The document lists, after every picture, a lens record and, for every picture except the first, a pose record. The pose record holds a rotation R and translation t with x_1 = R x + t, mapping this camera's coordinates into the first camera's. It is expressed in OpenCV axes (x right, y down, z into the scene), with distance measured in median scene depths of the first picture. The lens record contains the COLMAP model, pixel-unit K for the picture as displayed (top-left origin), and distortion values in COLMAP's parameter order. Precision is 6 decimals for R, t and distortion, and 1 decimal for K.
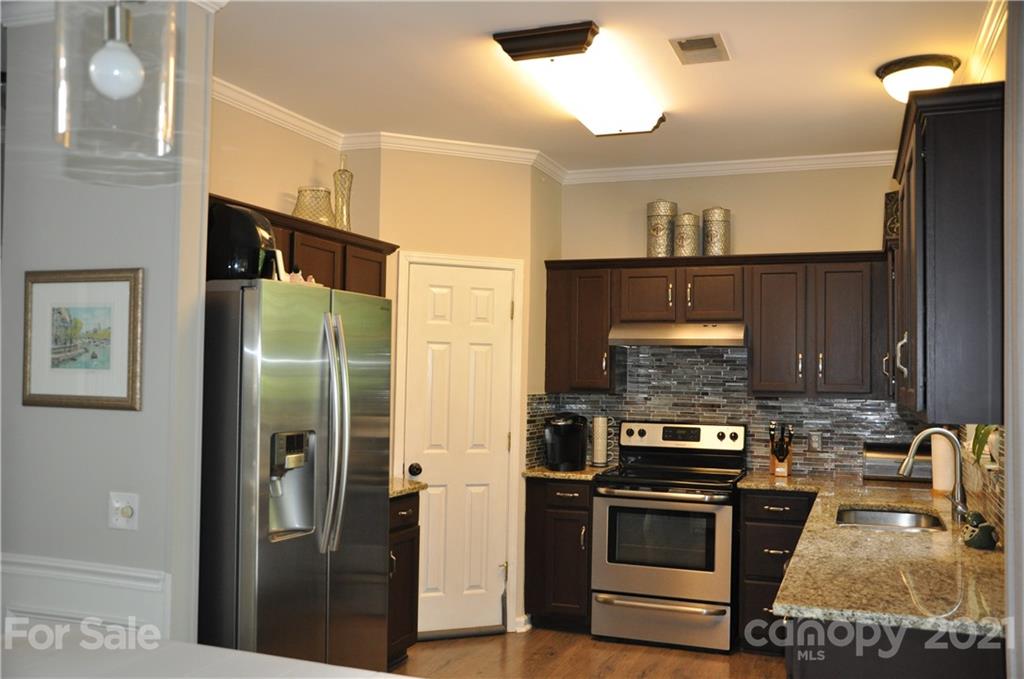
lens RADIAL K [[959.7, 0, 509.5], [0, 959.7, 344.9], [0, 0, 1]] dist [-0.043419, 0.000000]
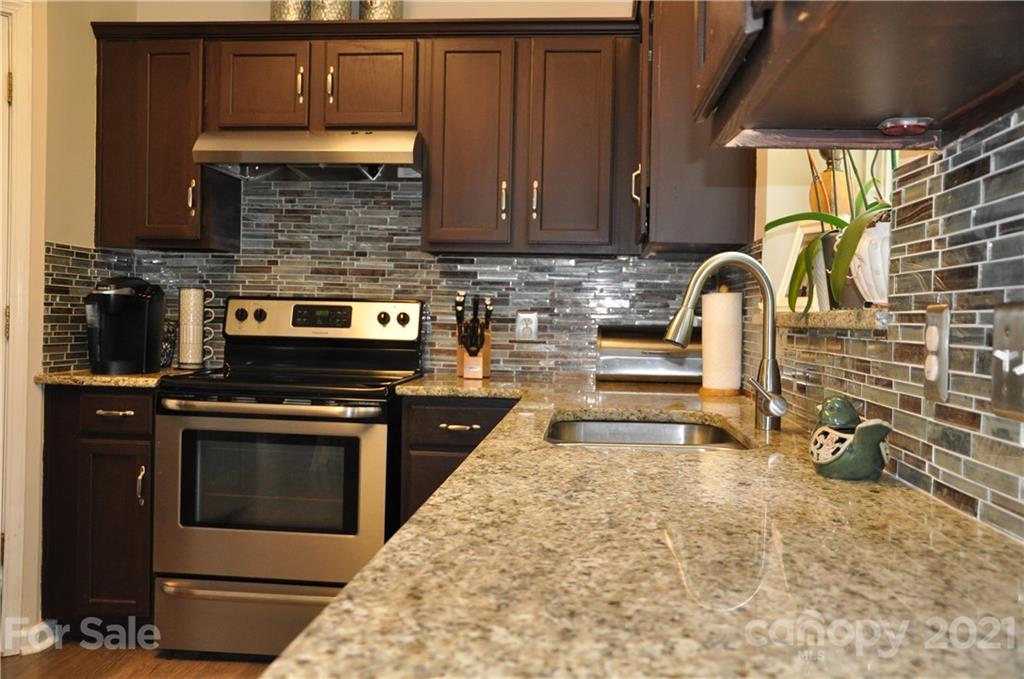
lens RADIAL K [[997.8, 0, 511.1], [0, 997.8, 337.4], [0, 0, 1]] dist [-0.019292, 0.000000]
pose [[0.963529, 0.001302, 0.267602, 0.128544], [-0.015605, 0.998560, 0.051329, 0.074214], [-0.267150, -0.053633, 0.962161, 0.350206]]
